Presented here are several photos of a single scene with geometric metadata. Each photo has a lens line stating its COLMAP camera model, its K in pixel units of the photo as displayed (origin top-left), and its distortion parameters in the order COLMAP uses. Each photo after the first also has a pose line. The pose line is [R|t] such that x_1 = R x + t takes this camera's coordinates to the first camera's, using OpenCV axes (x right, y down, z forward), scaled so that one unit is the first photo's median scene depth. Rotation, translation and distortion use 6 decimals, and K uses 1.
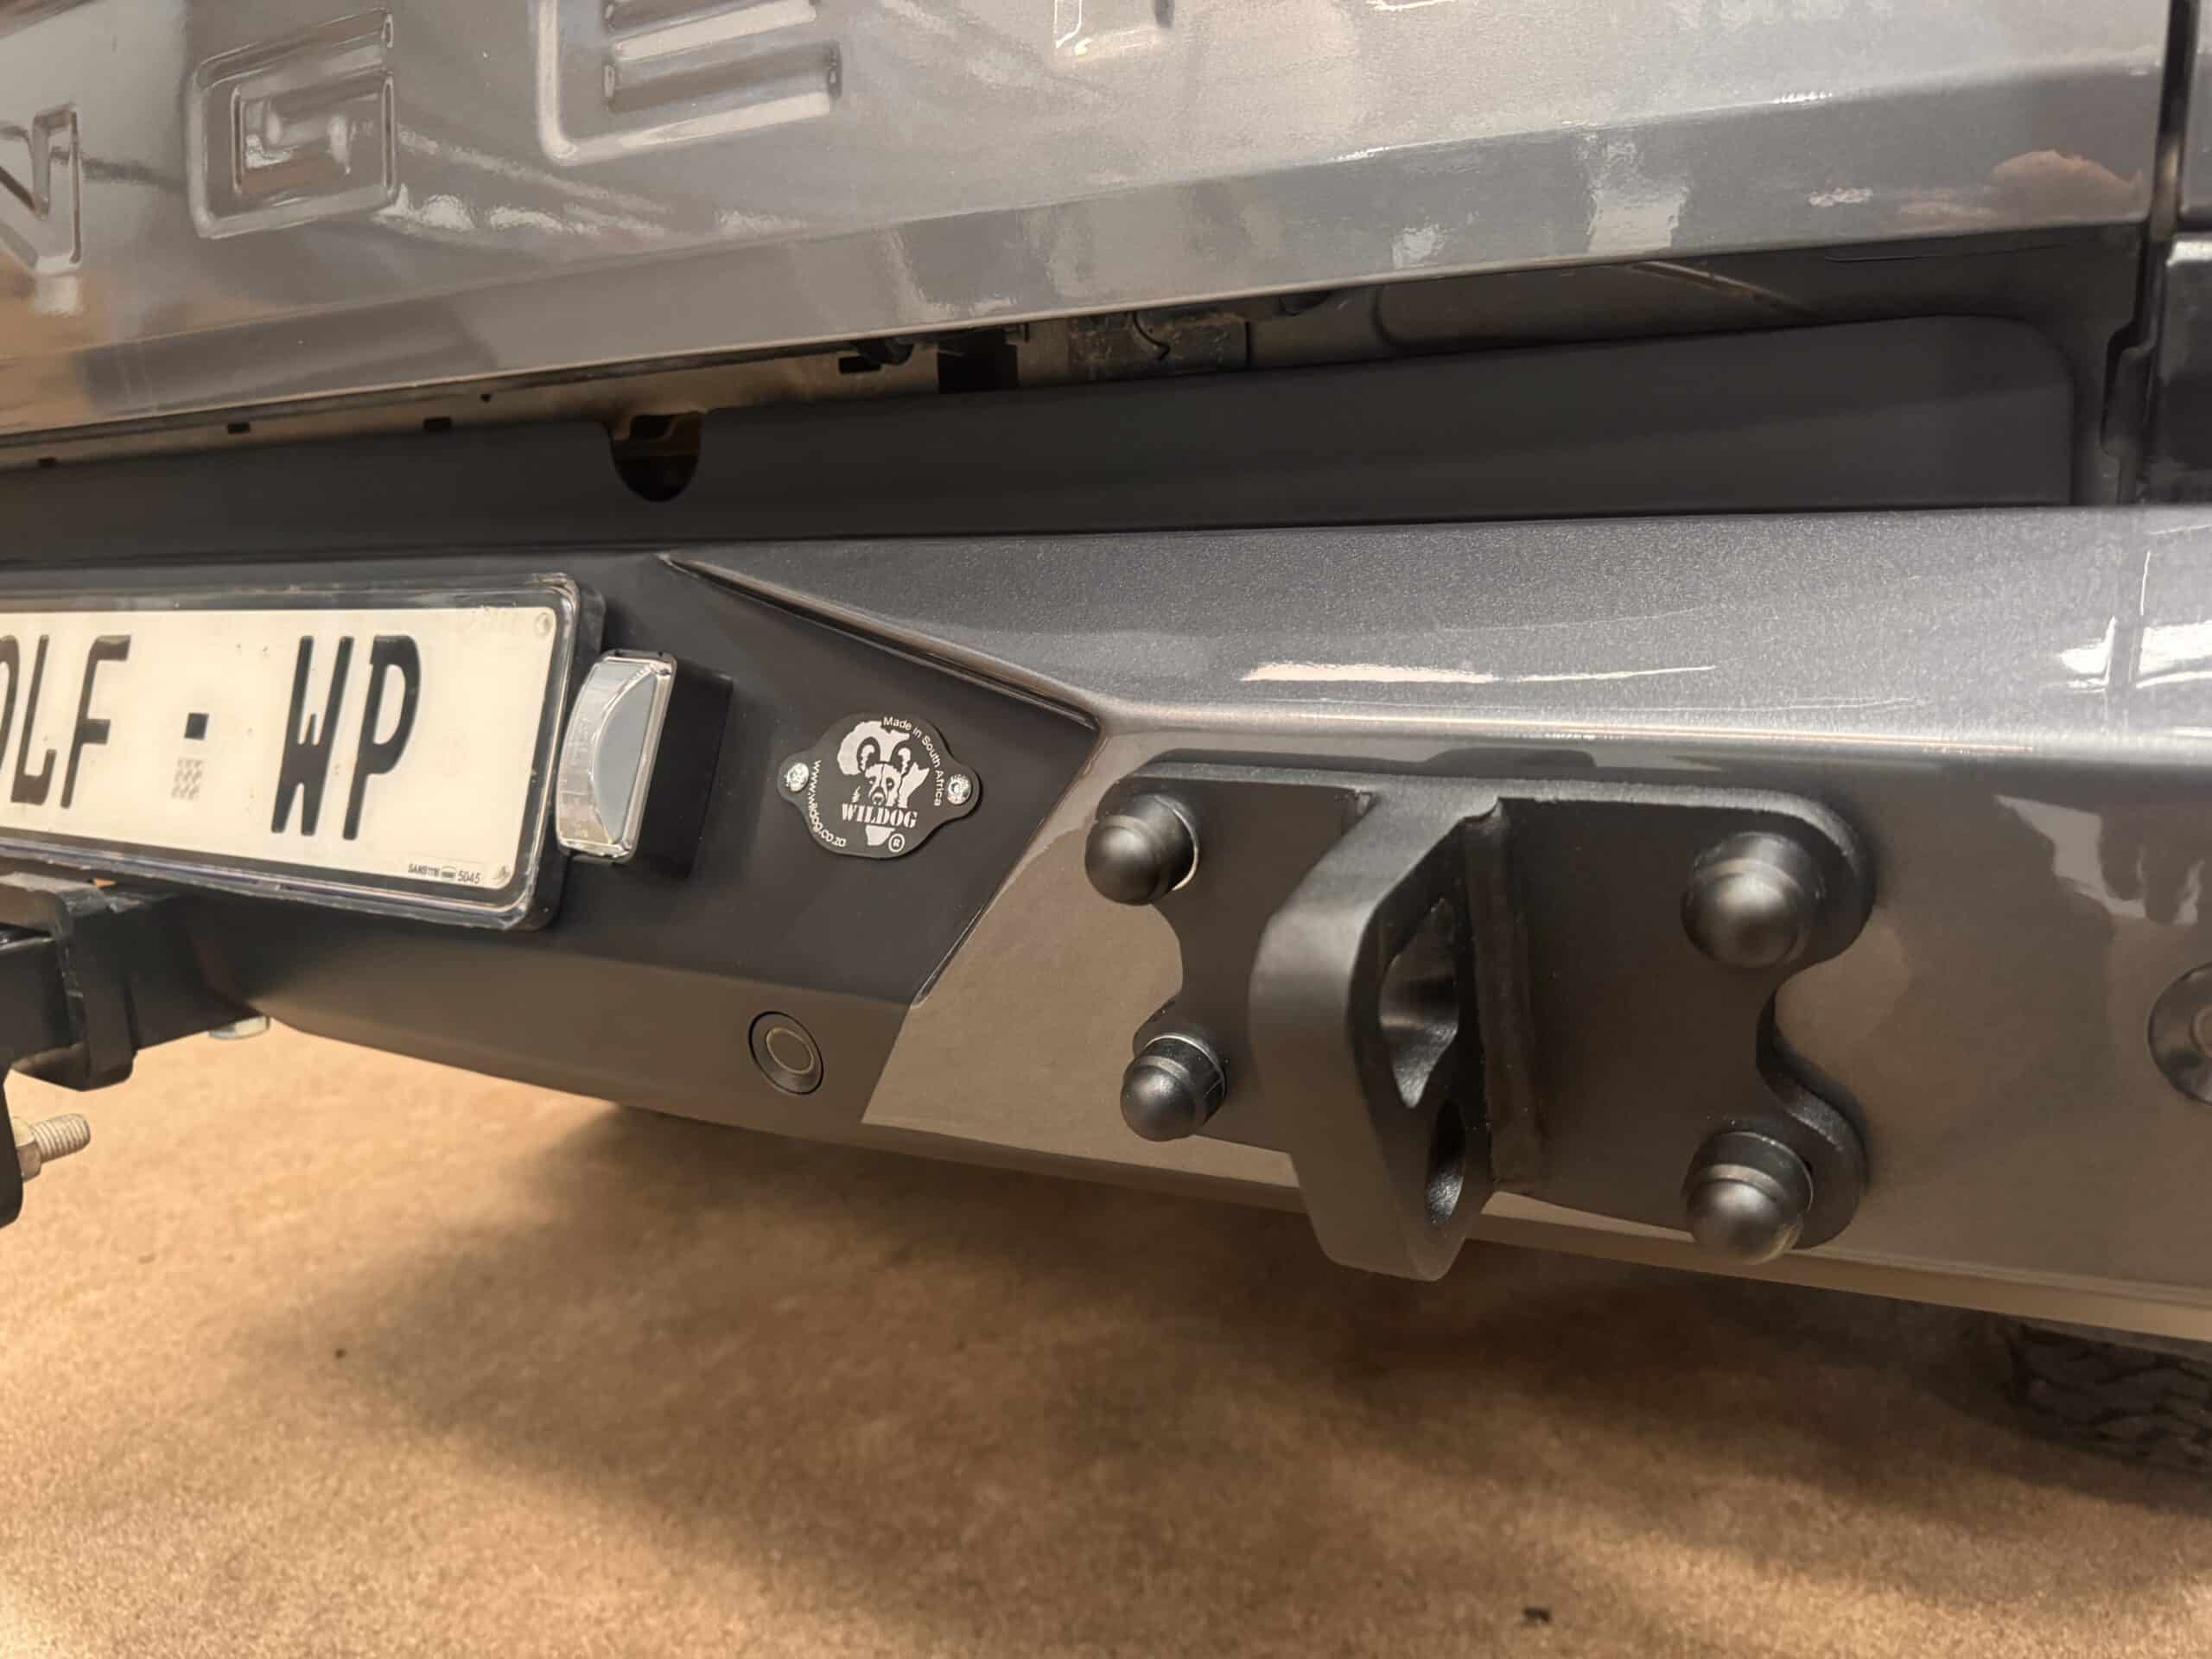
lens RADIAL K [[1580.1, 0, 1106.0], [0, 1580.1, 829.5], [0, 0, 1]] dist [-0.008254, 0.001724]
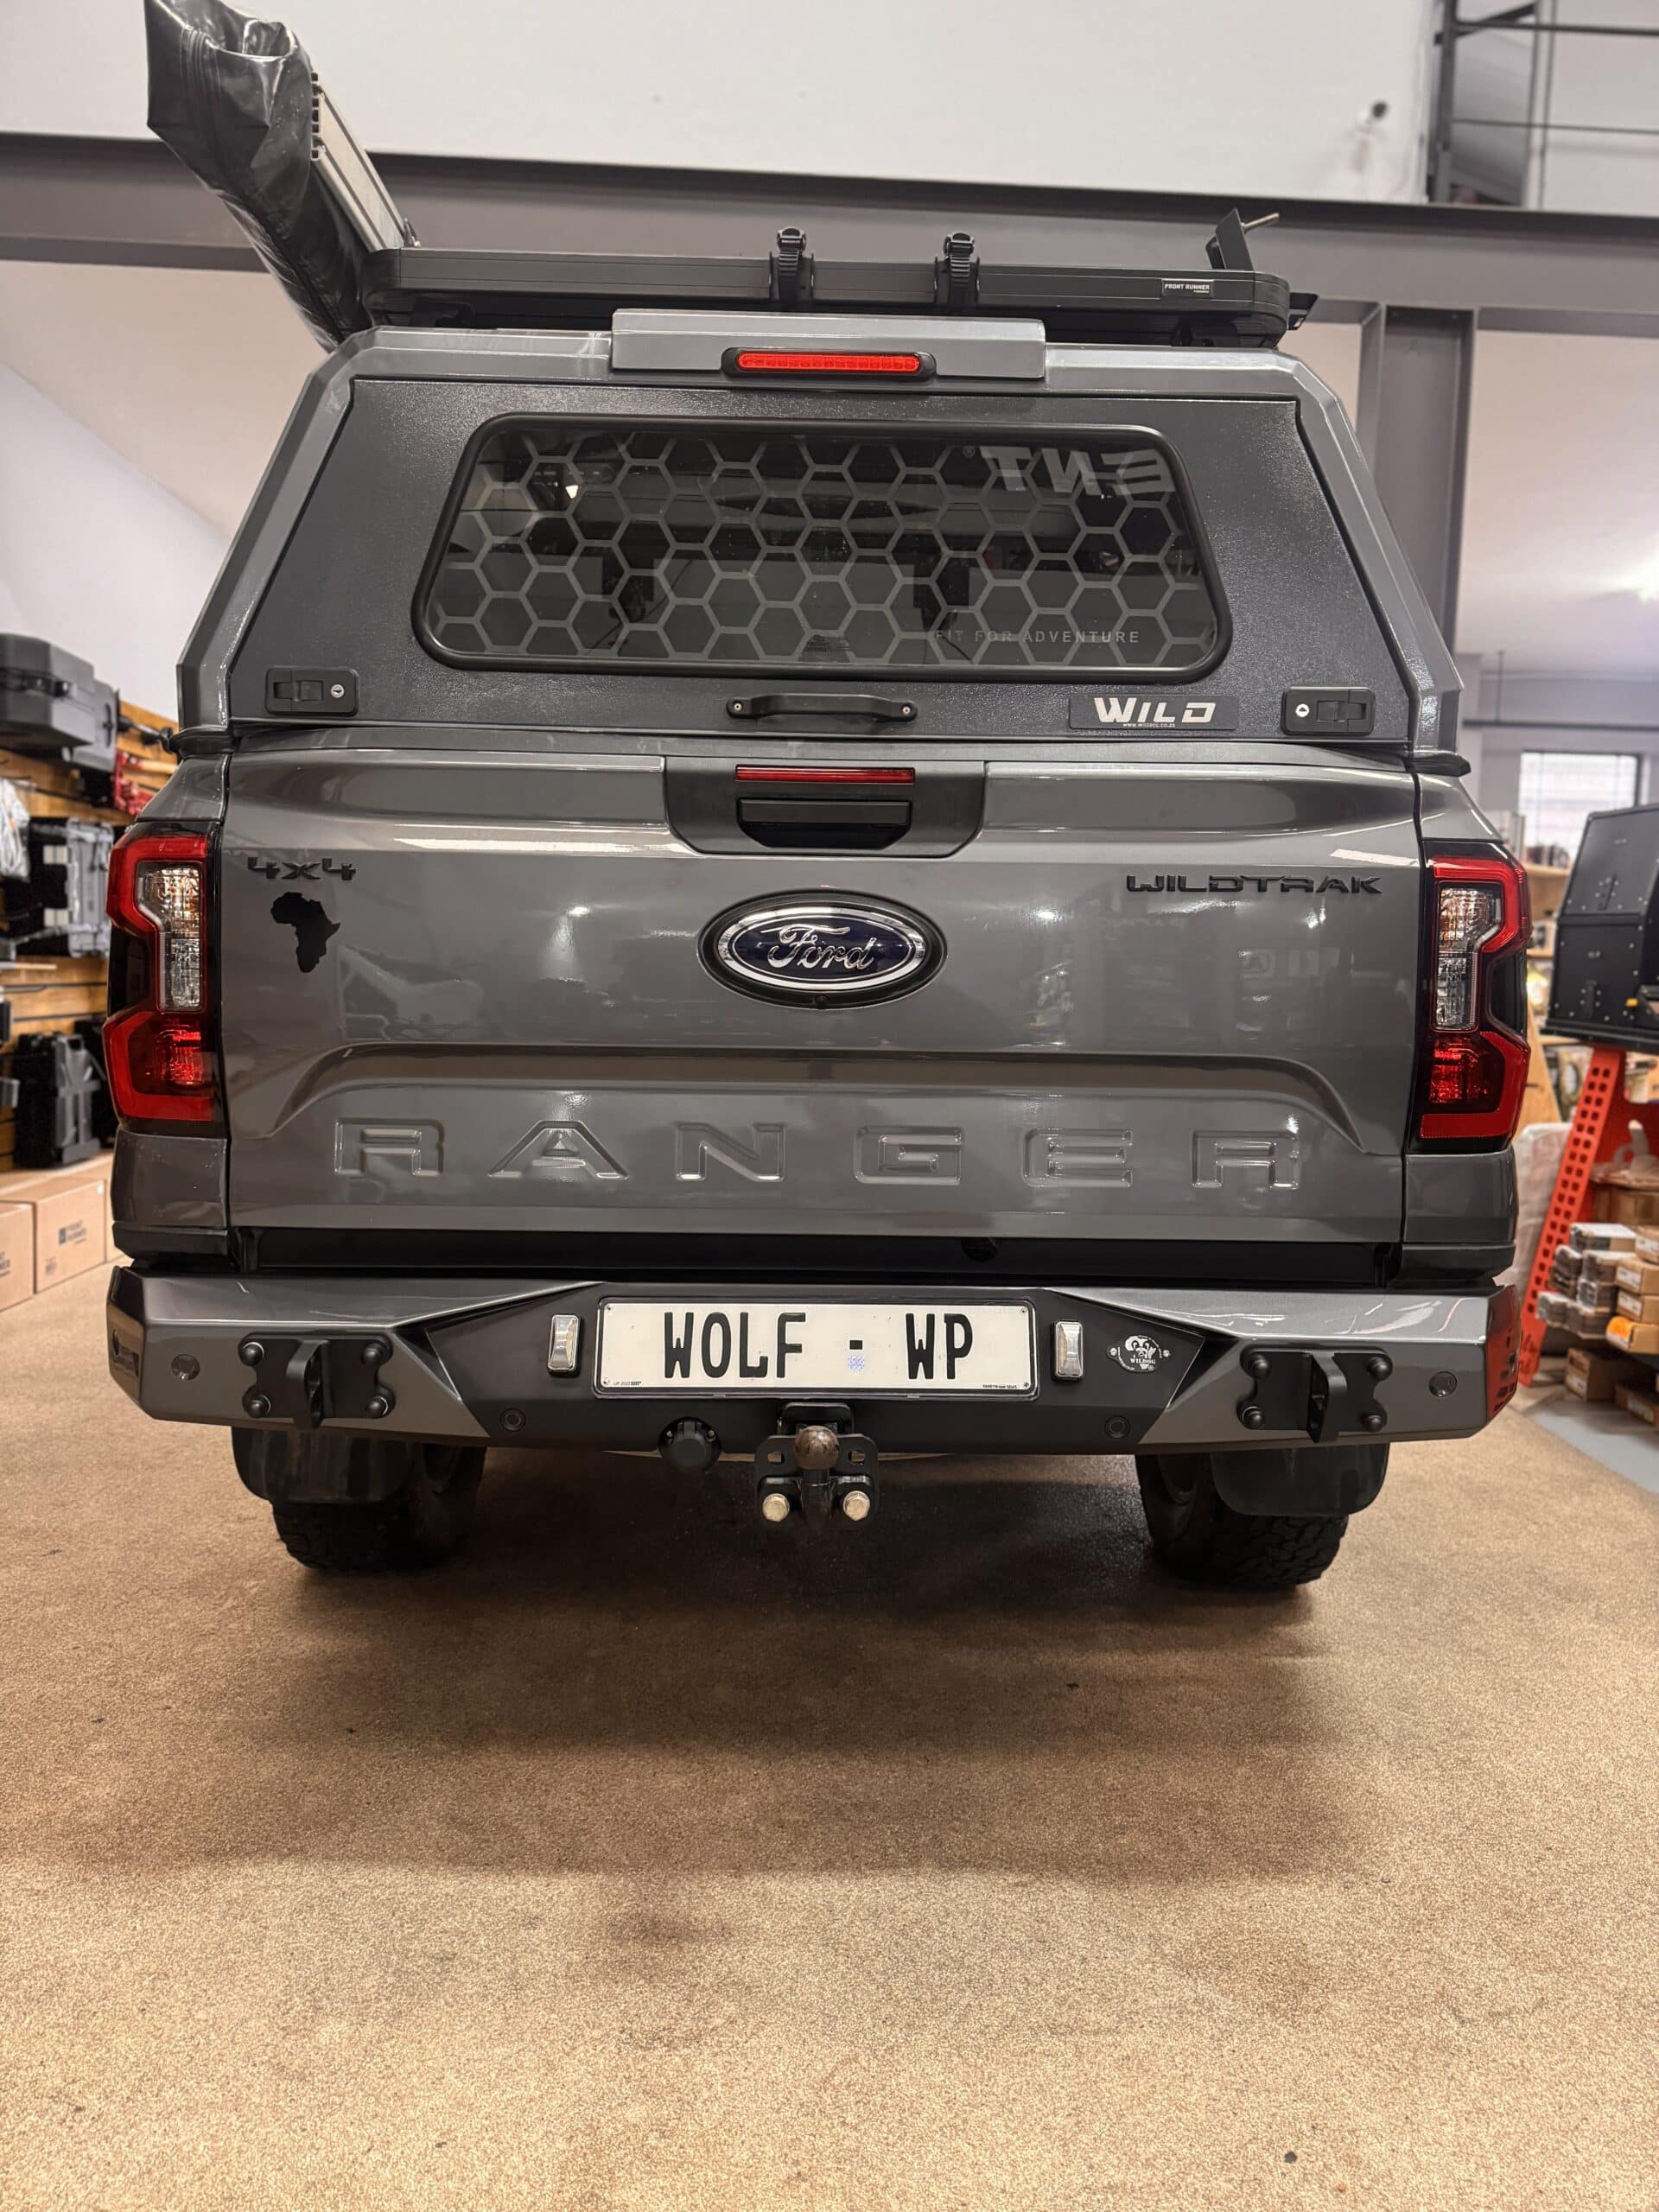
lens RADIAL K [[1555.5, 0, 829.5], [0, 1555.5, 1106.0], [0, 0, 1]] dist [0.055785, -0.081569]
pose [[0.851725, 0.008968, 0.523912, -2.280474], [0.054760, 0.992855, -0.106018, -0.215731], [-0.521120, 0.118988, 0.845149, -1.559559]]
